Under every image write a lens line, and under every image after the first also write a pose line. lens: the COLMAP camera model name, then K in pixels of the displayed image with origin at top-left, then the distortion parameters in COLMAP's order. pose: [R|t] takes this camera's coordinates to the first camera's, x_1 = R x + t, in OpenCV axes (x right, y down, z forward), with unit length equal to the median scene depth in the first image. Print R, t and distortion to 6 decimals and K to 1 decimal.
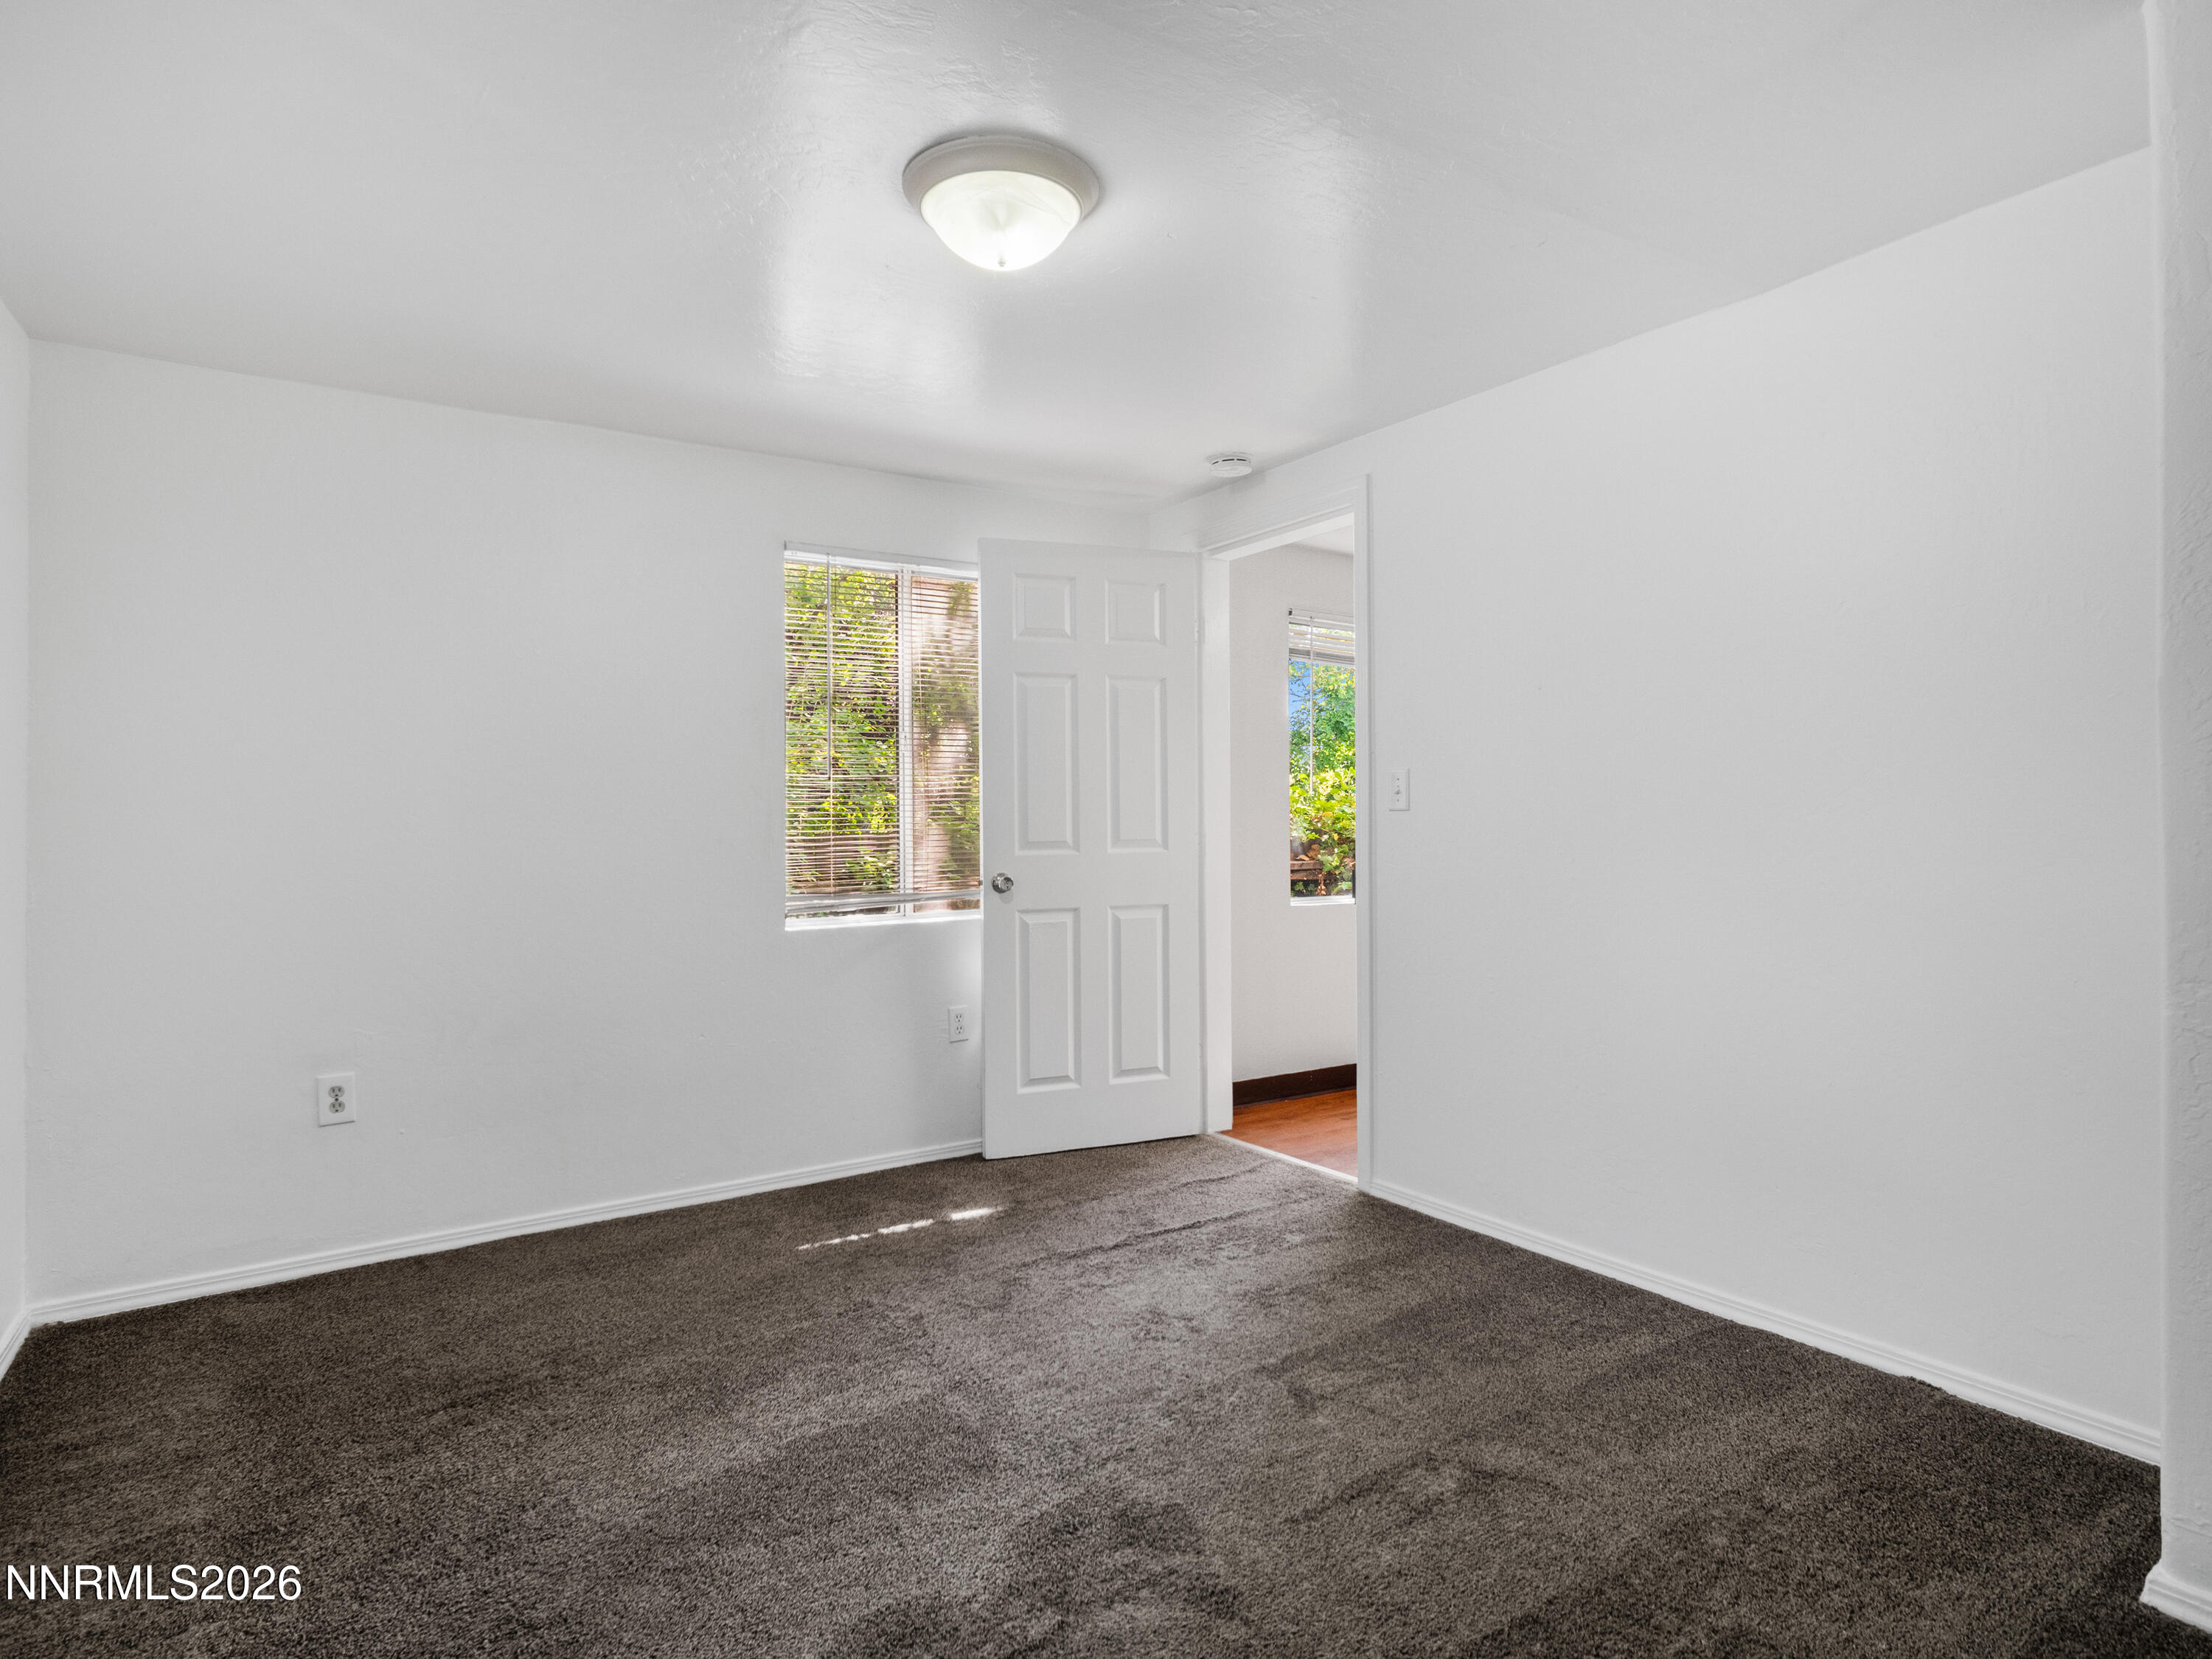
lens RADIAL K [[1197.5, 0, 1087.8], [0, 1197.5, 819.3], [0, 0, 1]] dist [0.006100, -0.004891]
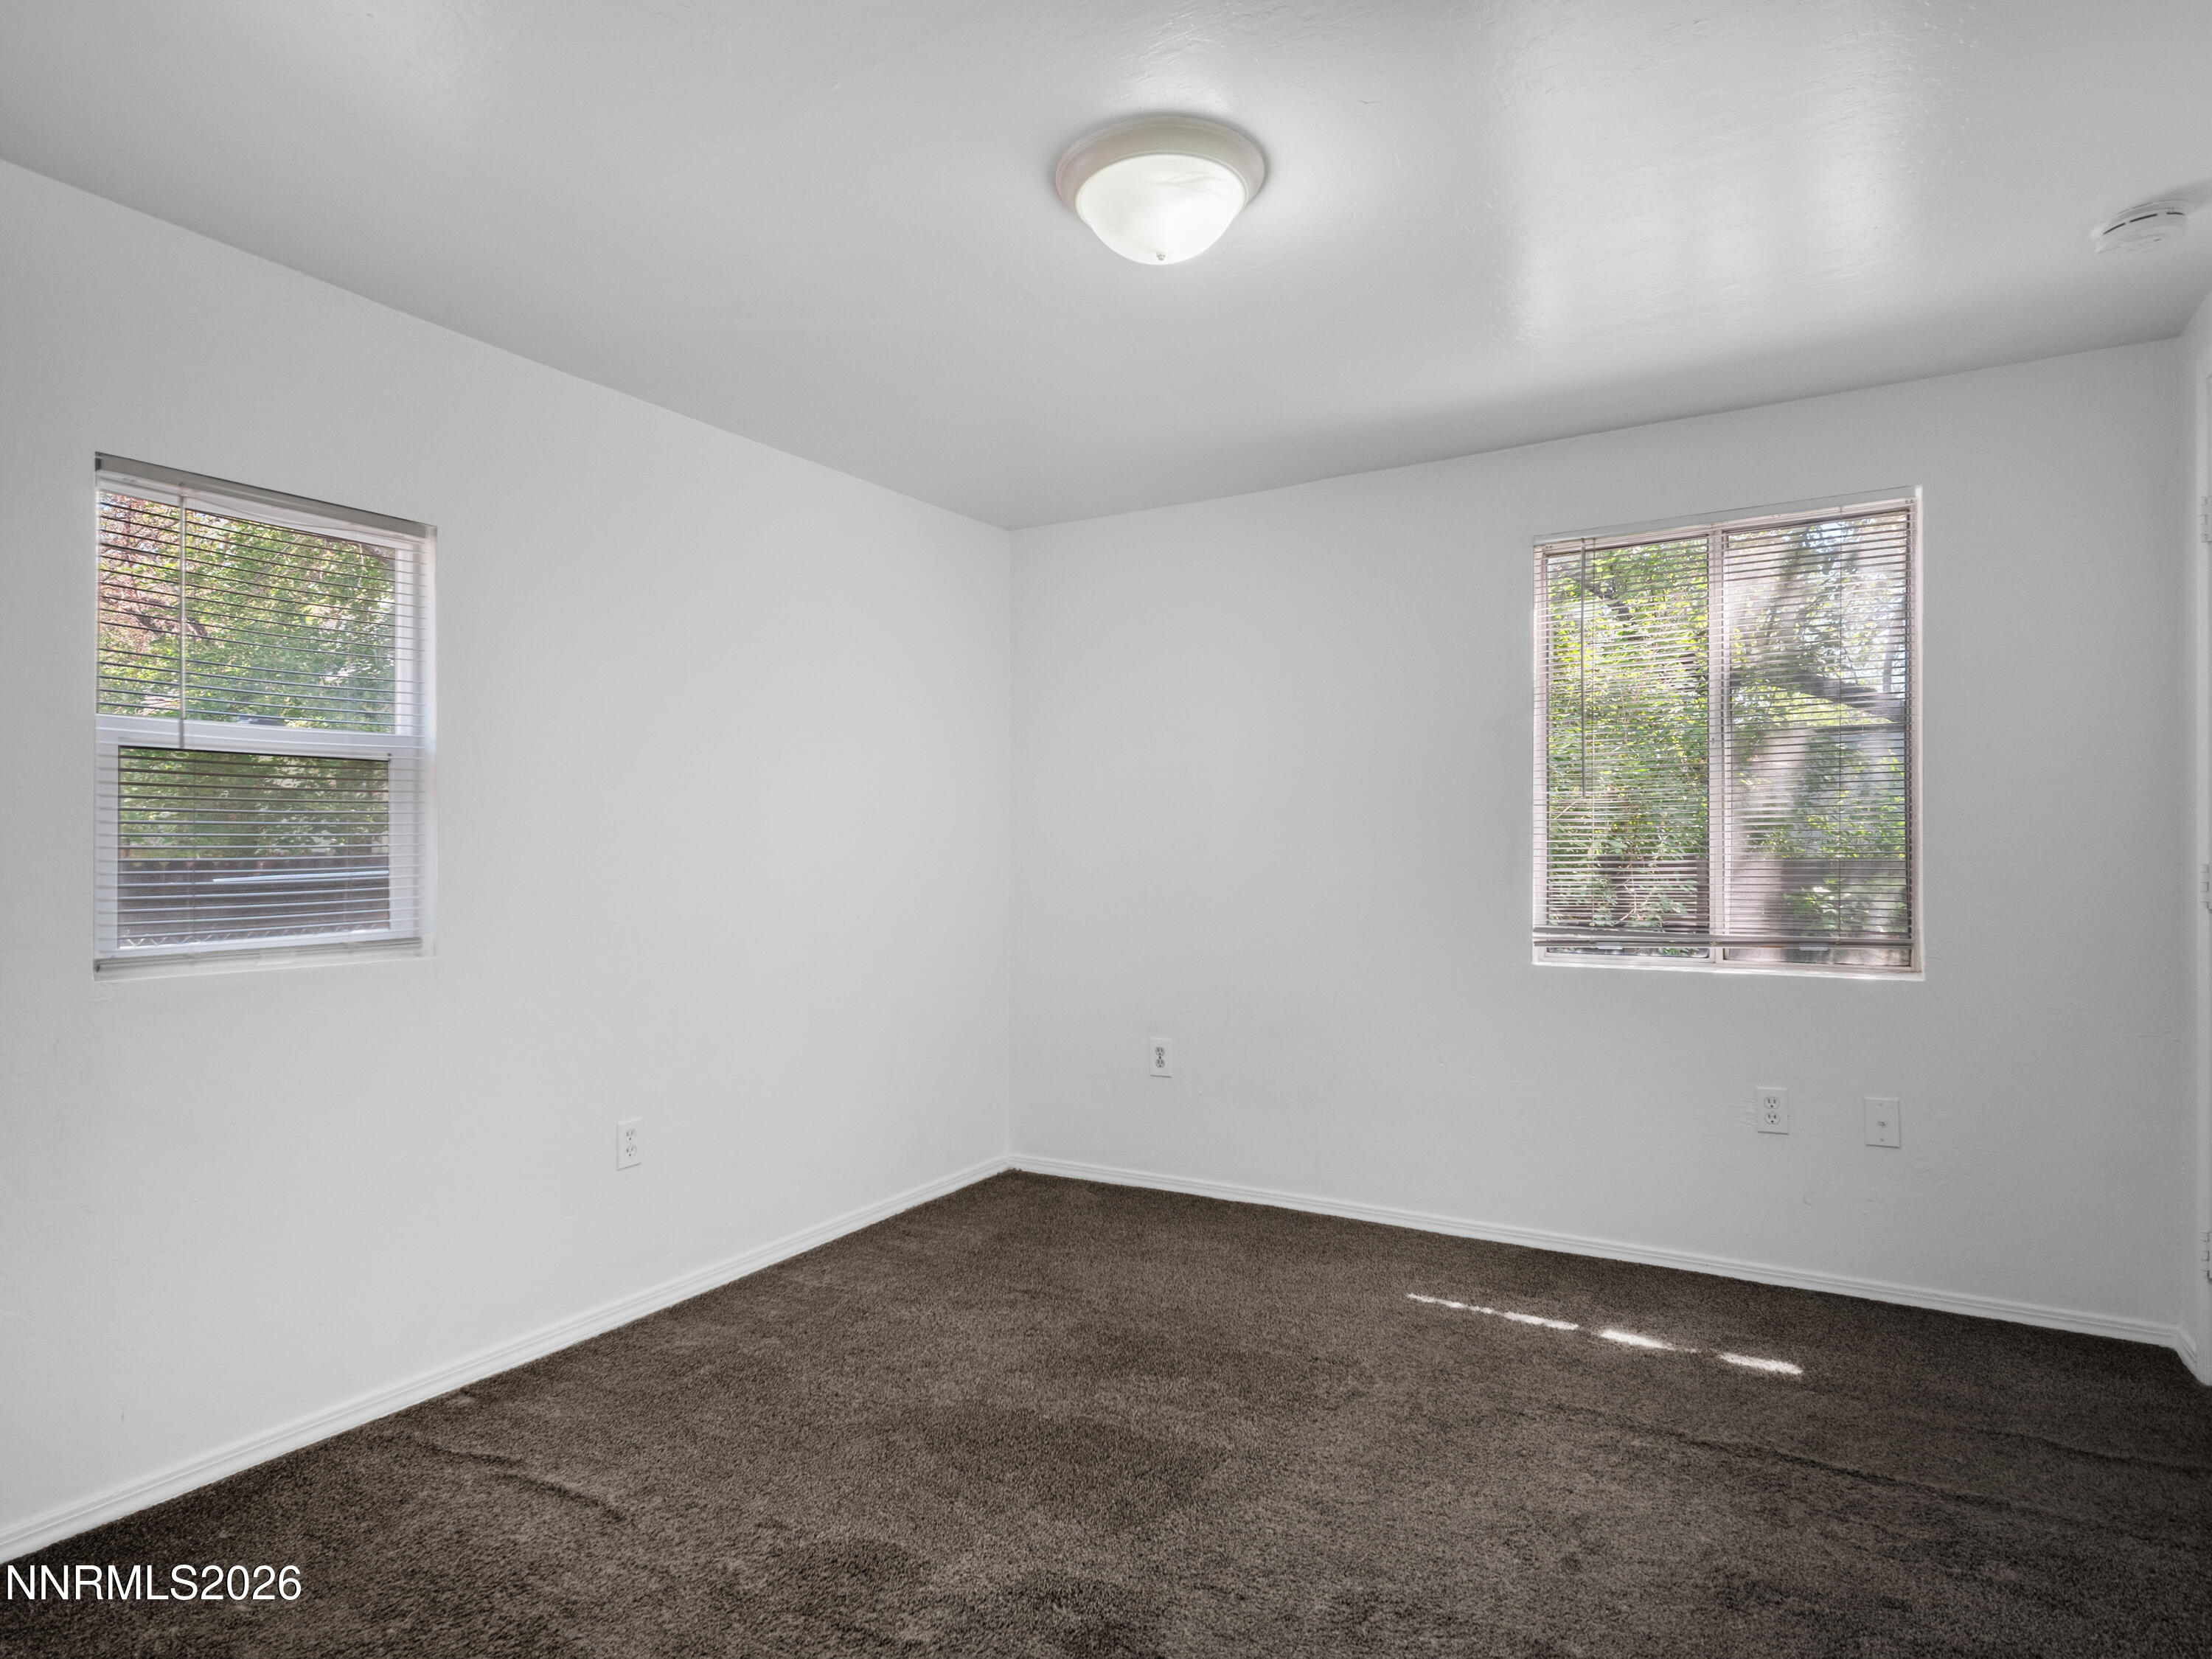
lens RADIAL K [[1197.5, 0, 1091.0], [0, 1197.5, 838.4], [0, 0, 1]] dist [0.006100, -0.004891]
pose [[0.456509, 0.003534, -0.889712, 0.482939], [0.000010, 0.999992, 0.003977, -0.008071], [0.889719, -0.001825, 0.456506, 0.340663]]
